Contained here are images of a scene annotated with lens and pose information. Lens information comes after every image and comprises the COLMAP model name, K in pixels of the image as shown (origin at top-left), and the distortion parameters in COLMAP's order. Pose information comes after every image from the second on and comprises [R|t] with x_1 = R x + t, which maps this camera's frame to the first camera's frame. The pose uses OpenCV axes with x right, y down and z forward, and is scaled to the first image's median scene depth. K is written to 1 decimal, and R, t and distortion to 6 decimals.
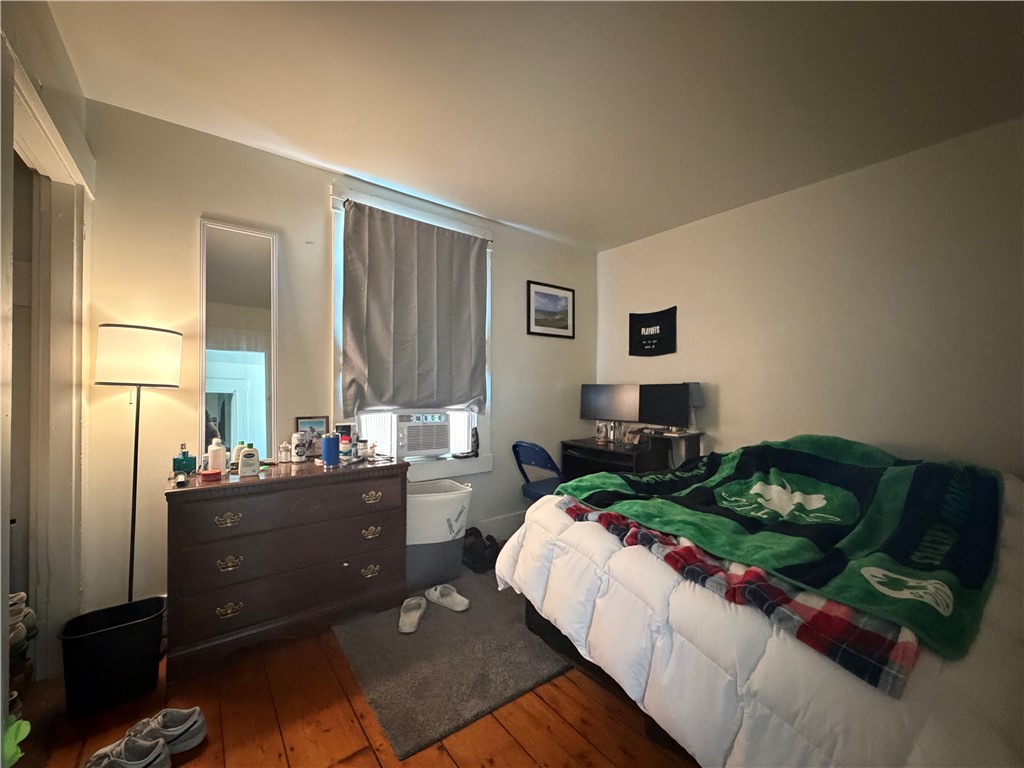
lens RADIAL K [[411.3, 0, 509.7], [0, 411.3, 388.0], [0, 0, 1]] dist [0.000321, -0.000619]
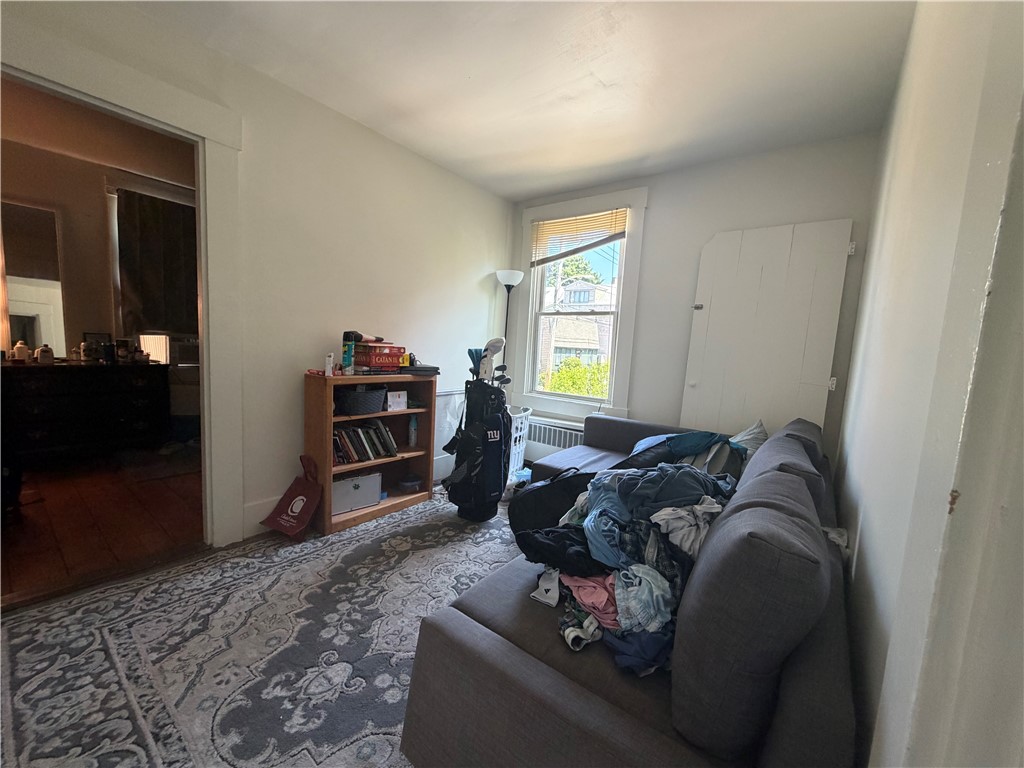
lens RADIAL K [[411.3, 0, 515.6], [0, 411.3, 391.5], [0, 0, 1]] dist [0.000321, -0.000619]
pose [[0.968089, 0.029312, 0.248888, 0.666053], [-0.059986, 0.991369, 0.116569, 0.012512], [-0.243323, -0.127779, 0.961492, -0.902346]]
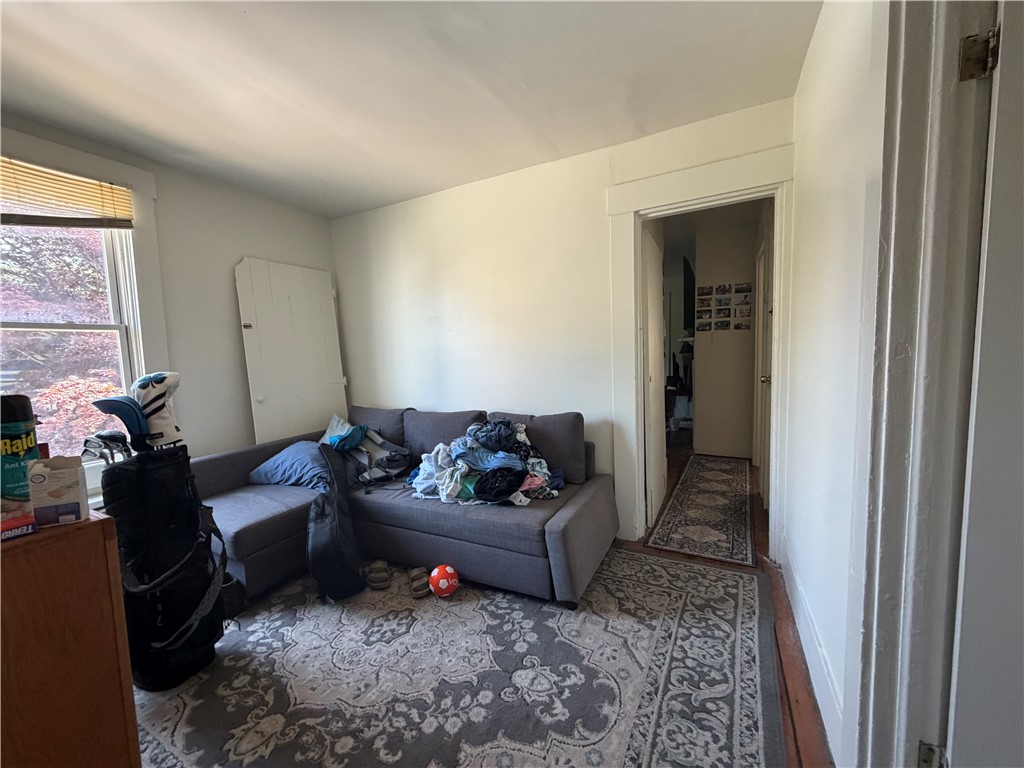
lens RADIAL K [[411.3, 0, 513.0], [0, 411.3, 382.9], [0, 0, 1]] dist [0.000321, -0.000619]
pose [[-0.422298, -0.046504, 0.905263, -1.677498], [0.032470, 0.997266, 0.066377, -0.064373], [-0.905875, 0.057425, -0.419633, 2.150216]]
